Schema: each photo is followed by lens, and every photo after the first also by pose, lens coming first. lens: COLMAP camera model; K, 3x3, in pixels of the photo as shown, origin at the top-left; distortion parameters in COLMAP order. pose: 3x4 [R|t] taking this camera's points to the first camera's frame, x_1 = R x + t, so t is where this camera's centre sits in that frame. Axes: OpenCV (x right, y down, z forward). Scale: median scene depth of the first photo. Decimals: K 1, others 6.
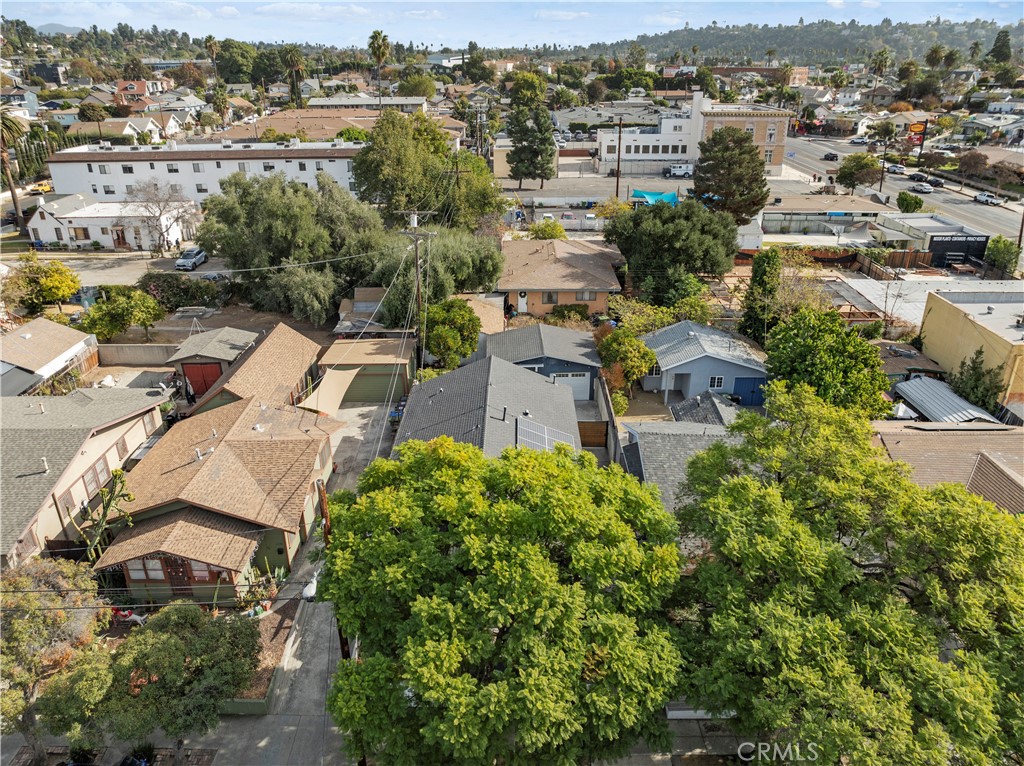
lens RADIAL K [[724.4, 0, 512.0], [0, 724.4, 383.0], [0, 0, 1]] dist [-0.028792, 0.001483]
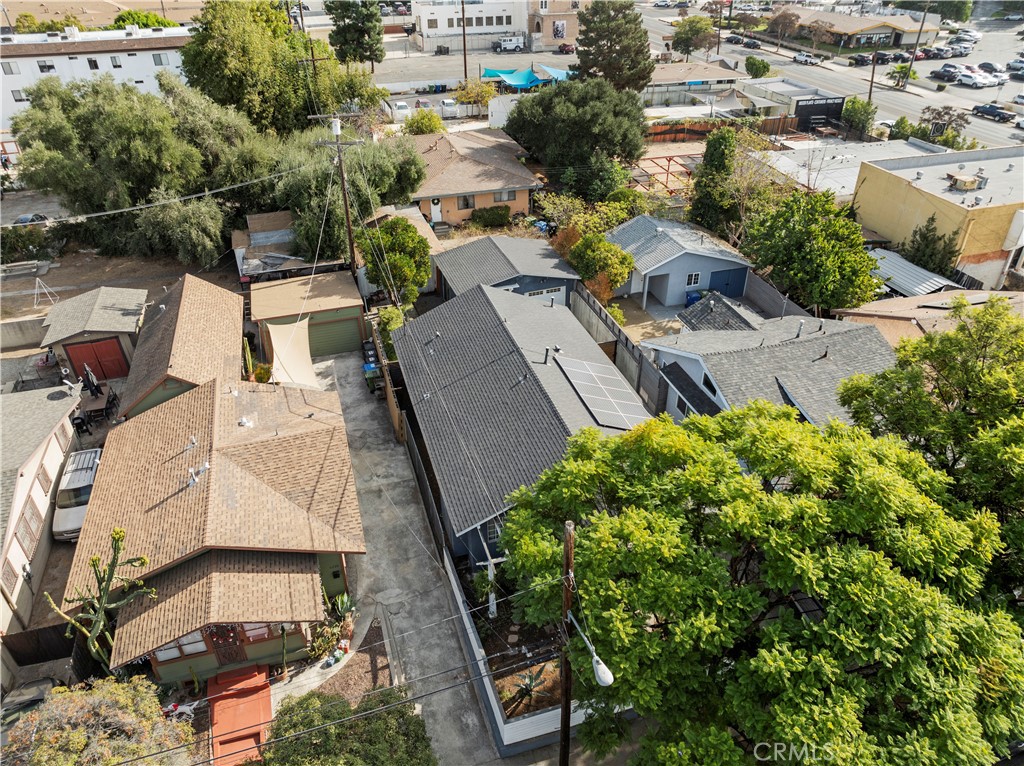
lens RADIAL K [[724.2, 0, 512.0], [0, 724.2, 383.0], [0, 0, 1]] dist [-0.038211, 0.008884]
pose [[0.954199, -0.163912, 0.250275, -0.171775], [0.123923, 0.977962, 0.168027, -0.047811], [-0.272301, -0.129317, 0.953483, 0.122970]]
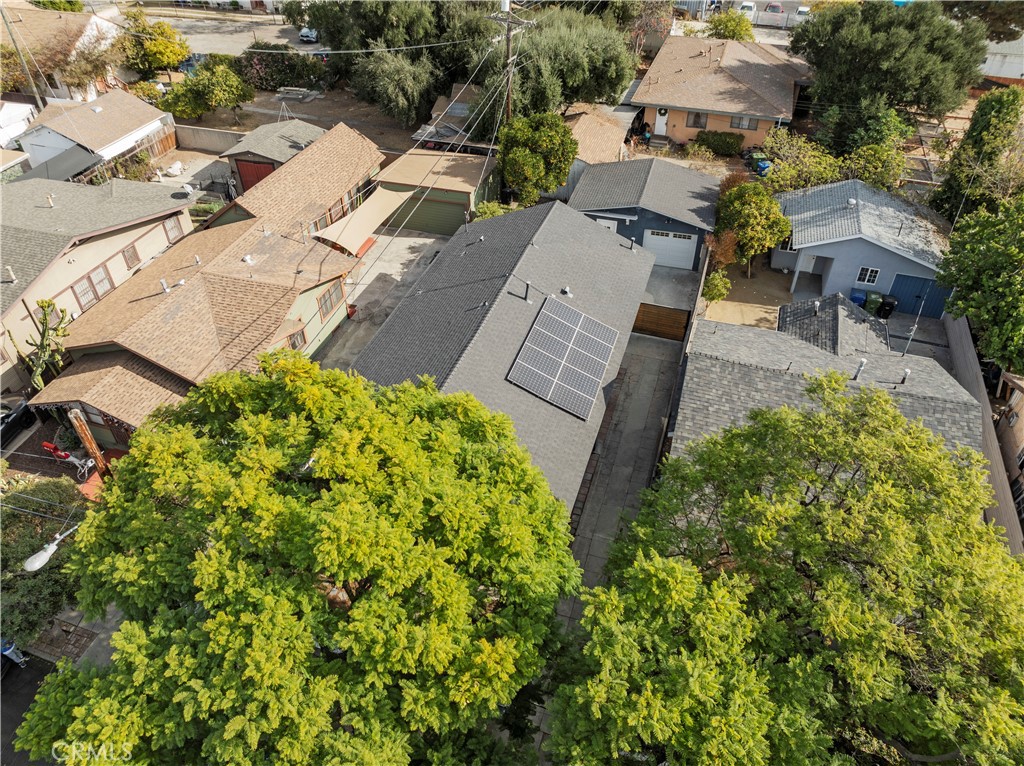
lens RADIAL K [[727.5, 0, 512.0], [0, 727.5, 383.0], [0, 0, 1]] dist [-0.051326, 0.023124]
pose [[0.954176, 0.192149, -0.229407, 0.107240], [-0.122366, 0.950126, 0.286857, -0.052582], [0.273085, -0.245641, 0.930099, 0.169092]]
